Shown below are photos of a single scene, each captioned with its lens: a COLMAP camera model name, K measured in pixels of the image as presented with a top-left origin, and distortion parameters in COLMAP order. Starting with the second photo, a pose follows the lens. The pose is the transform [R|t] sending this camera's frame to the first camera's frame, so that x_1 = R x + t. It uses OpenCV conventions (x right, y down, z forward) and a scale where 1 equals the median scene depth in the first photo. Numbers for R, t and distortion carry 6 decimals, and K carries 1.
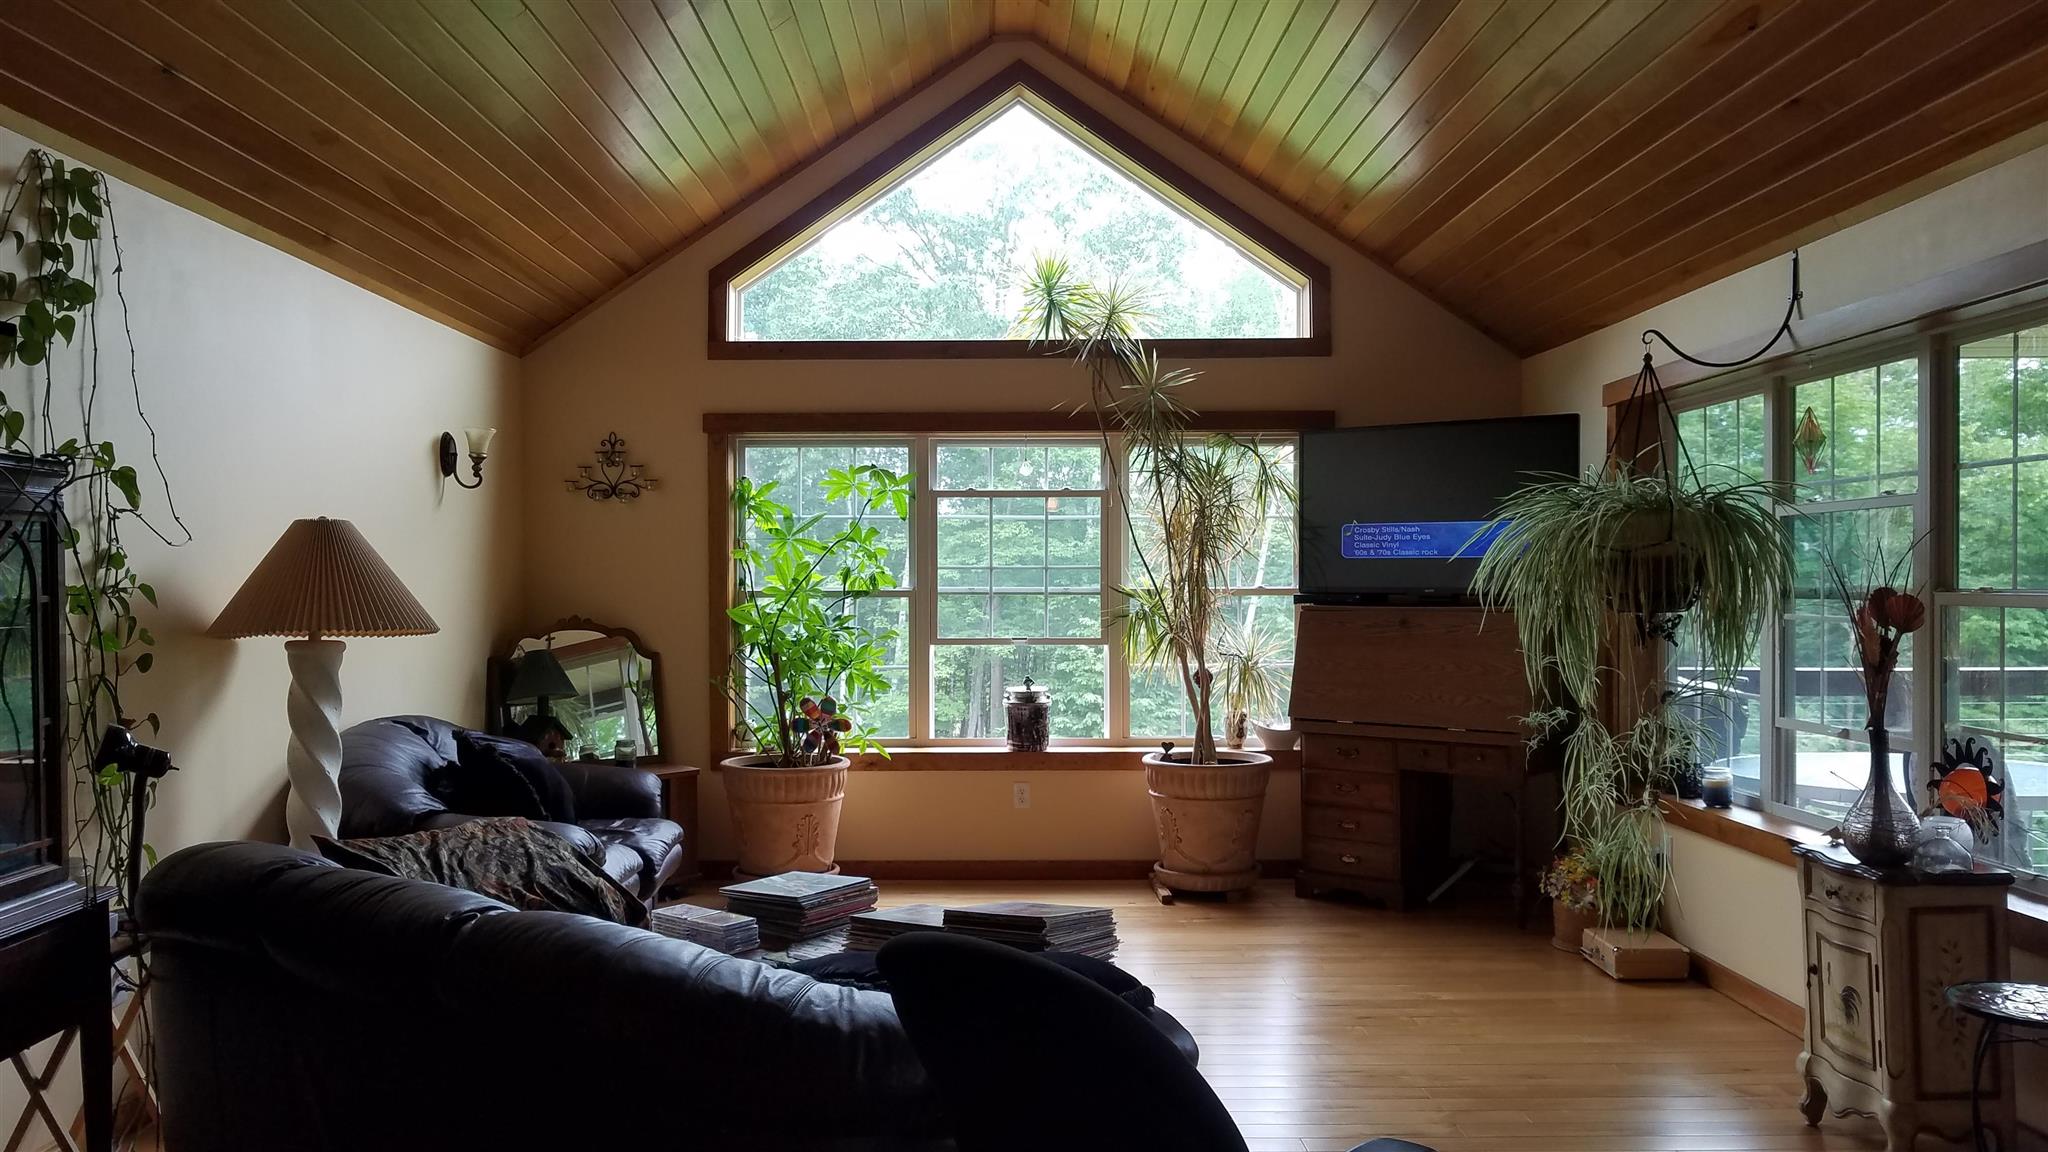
lens RADIAL K [[1591.5, 0, 976.7], [0, 1591.5, 587.6], [0, 0, 1]] dist [0.004080, -0.037407]
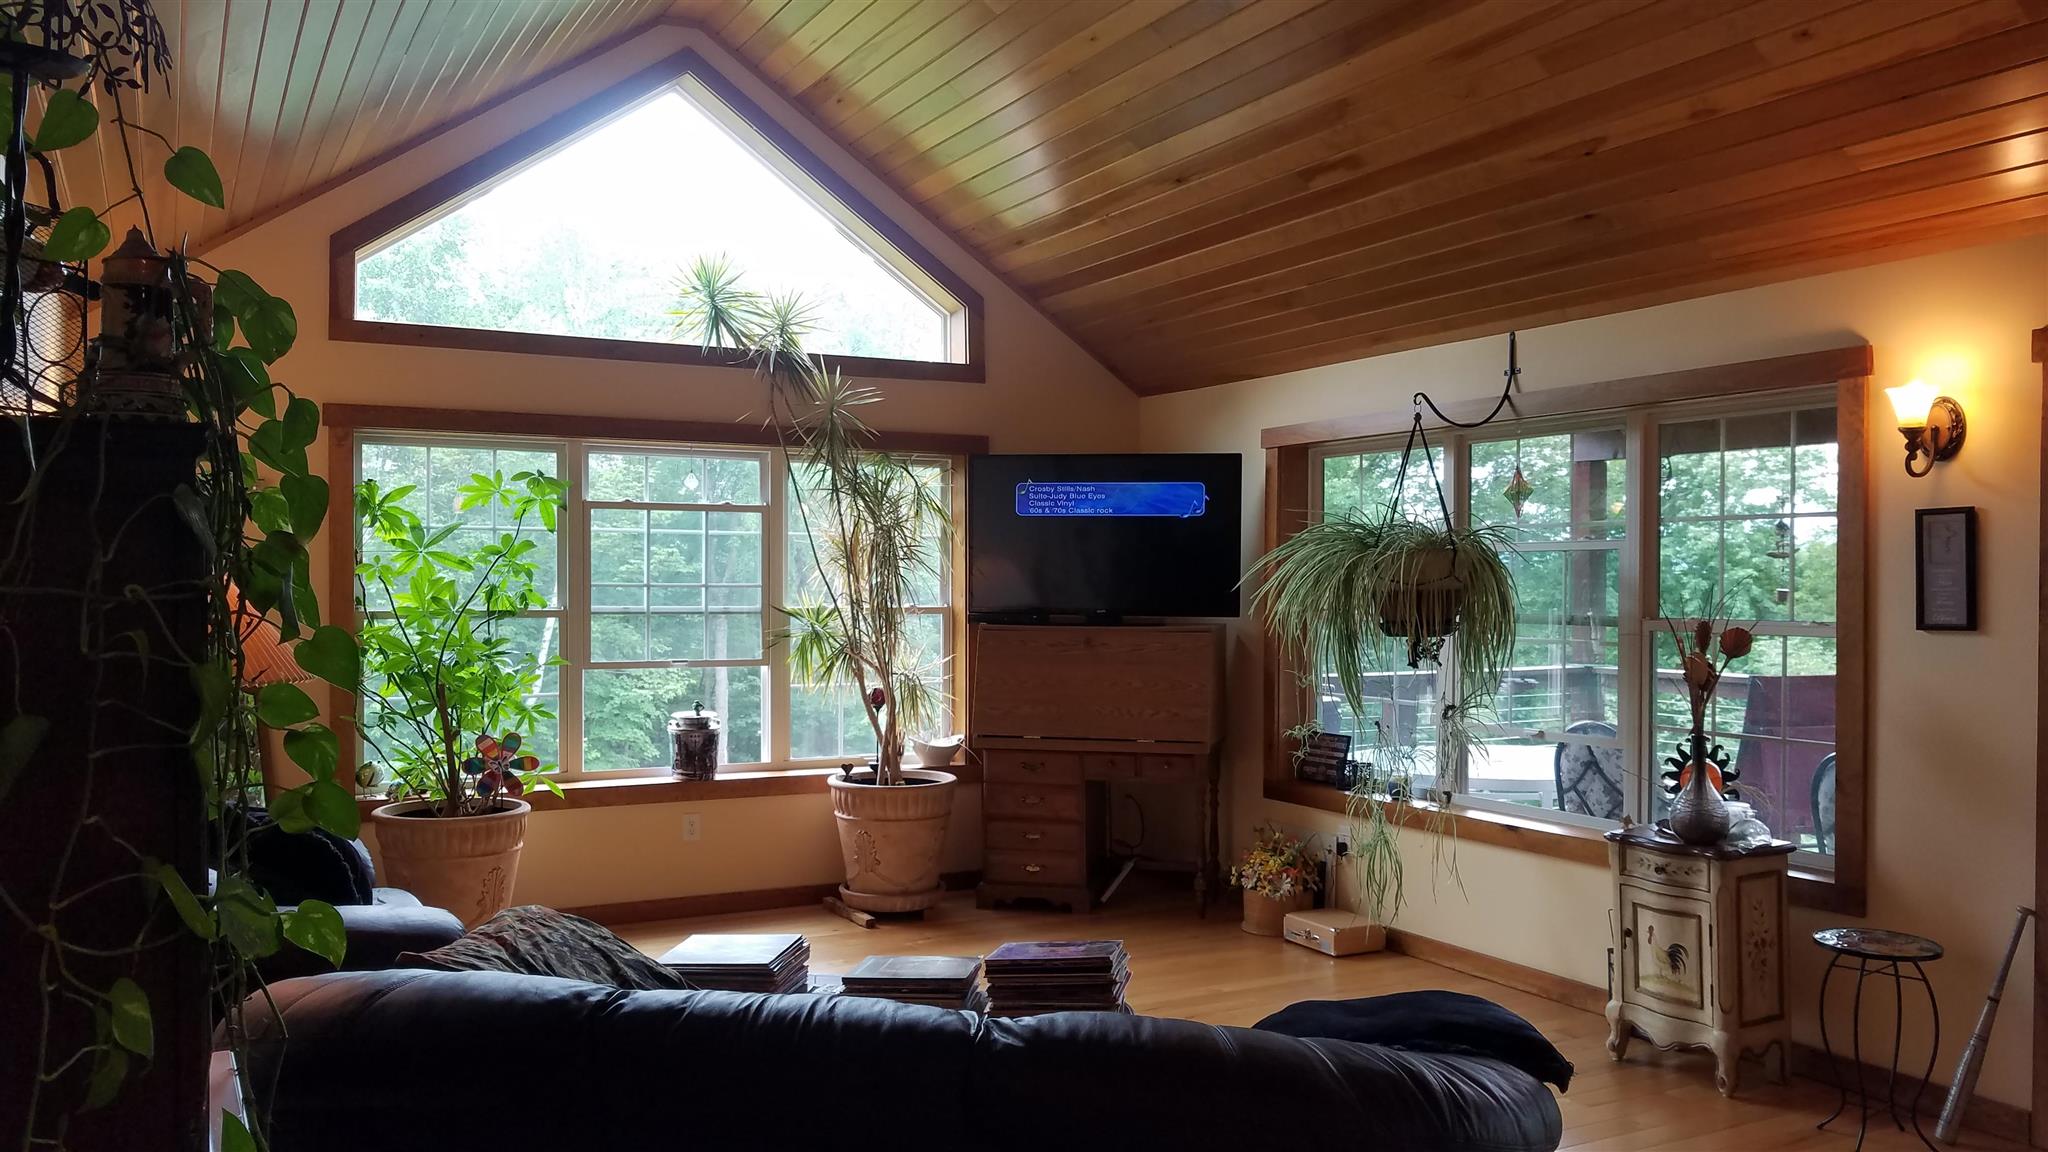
lens RADIAL K [[1591.5, 0, 1020.6], [0, 1591.5, 592.3], [0, 0, 1]] dist [0.004080, -0.037407]
pose [[0.880352, 0.001857, 0.474318, -0.250698], [-0.003563, 0.999990, 0.002698, -0.012454], [-0.474308, -0.004065, 0.880350, 0.077474]]
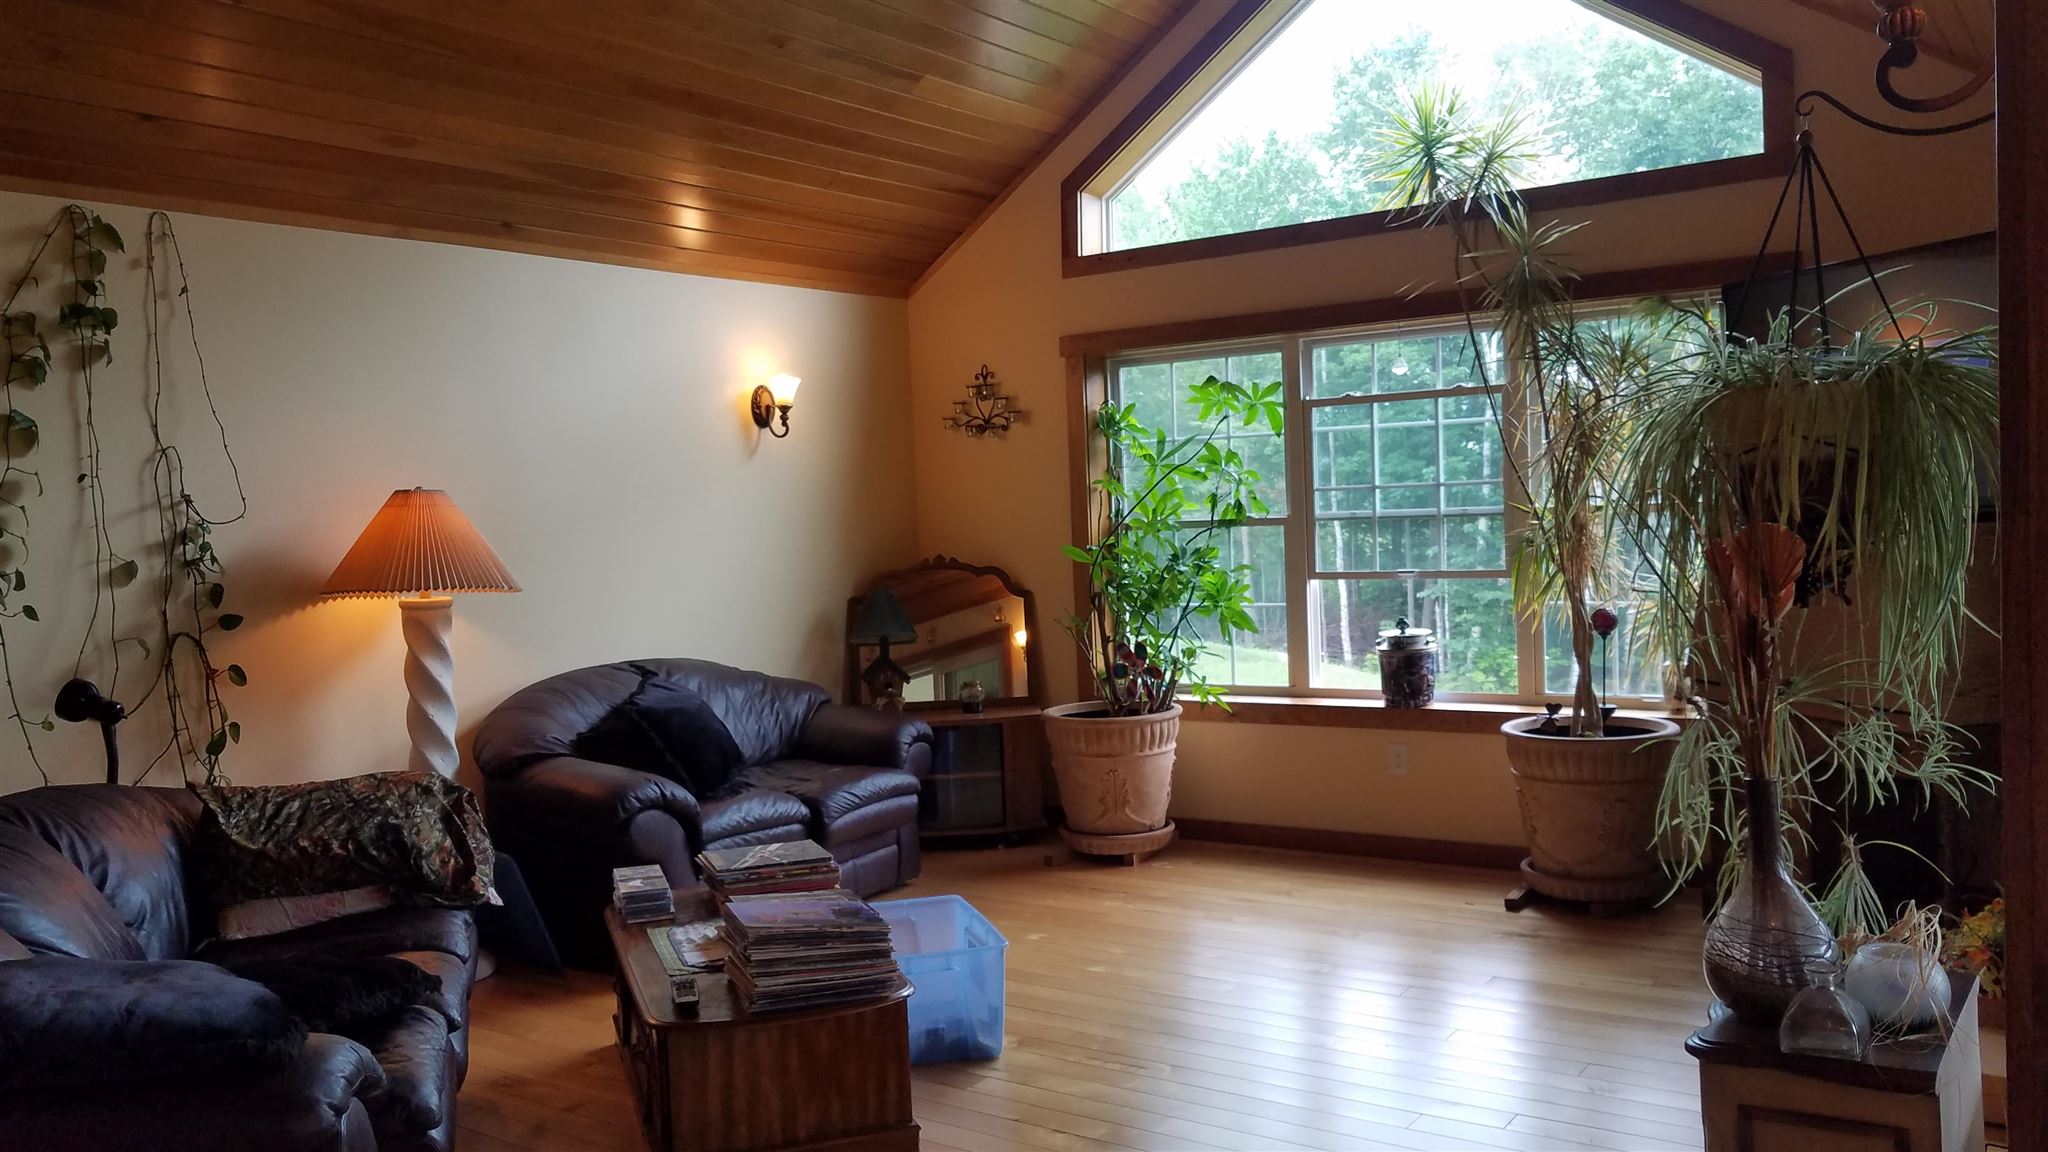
lens RADIAL K [[1591.5, 0, 978.9], [0, 1591.5, 582.7], [0, 0, 1]] dist [0.004080, -0.037407]
pose [[0.813692, -0.006309, -0.581263, 0.339855], [0.038041, 0.998375, 0.042417, -0.006108], [0.580051, -0.056627, 0.812610, 0.200107]]
